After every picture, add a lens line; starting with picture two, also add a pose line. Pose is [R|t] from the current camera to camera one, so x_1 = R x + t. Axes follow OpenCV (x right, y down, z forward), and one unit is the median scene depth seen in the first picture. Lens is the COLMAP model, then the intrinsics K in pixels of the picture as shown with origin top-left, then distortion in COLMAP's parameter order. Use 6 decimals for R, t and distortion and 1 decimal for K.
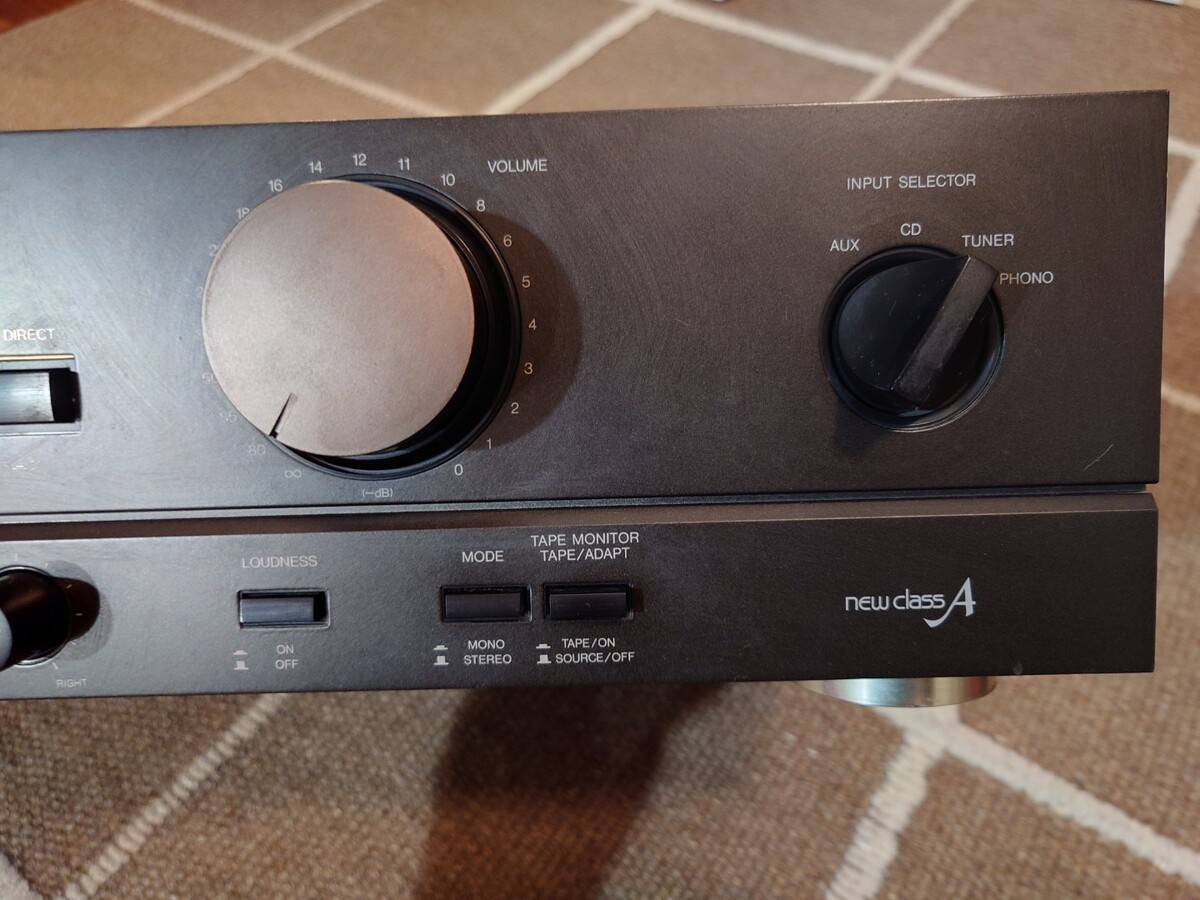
lens RADIAL K [[950.8, 0, 592.4], [0, 950.8, 451.6], [0, 0, 1]] dist [0.015910, -0.014632]
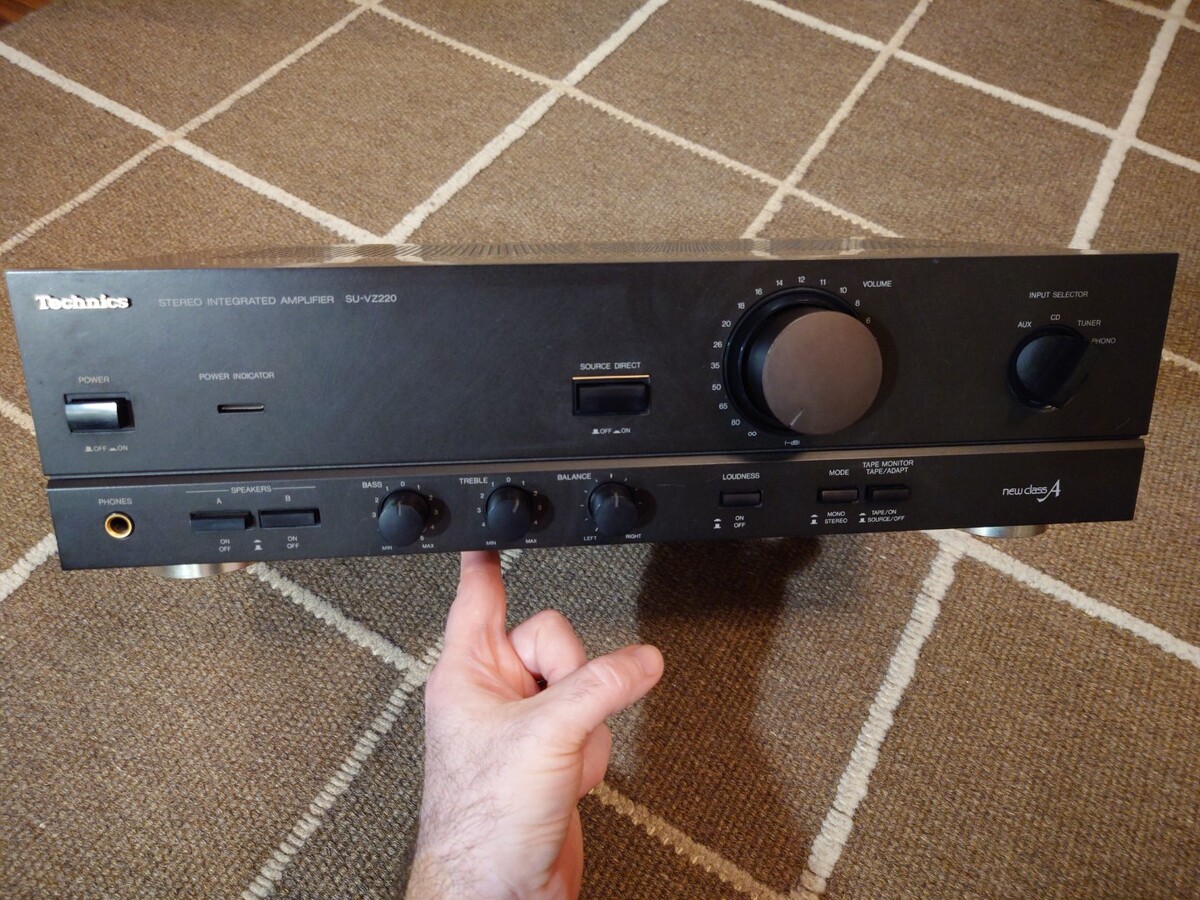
lens RADIAL K [[950.8, 0, 604.0], [0, 950.8, 450.8], [0, 0, 1]] dist [0.015910, -0.014632]
pose [[0.990536, -0.010855, 0.136820, -0.501530], [-0.016361, 0.980420, 0.196238, -0.184045], [-0.136271, -0.196620, 0.970964, -0.508159]]
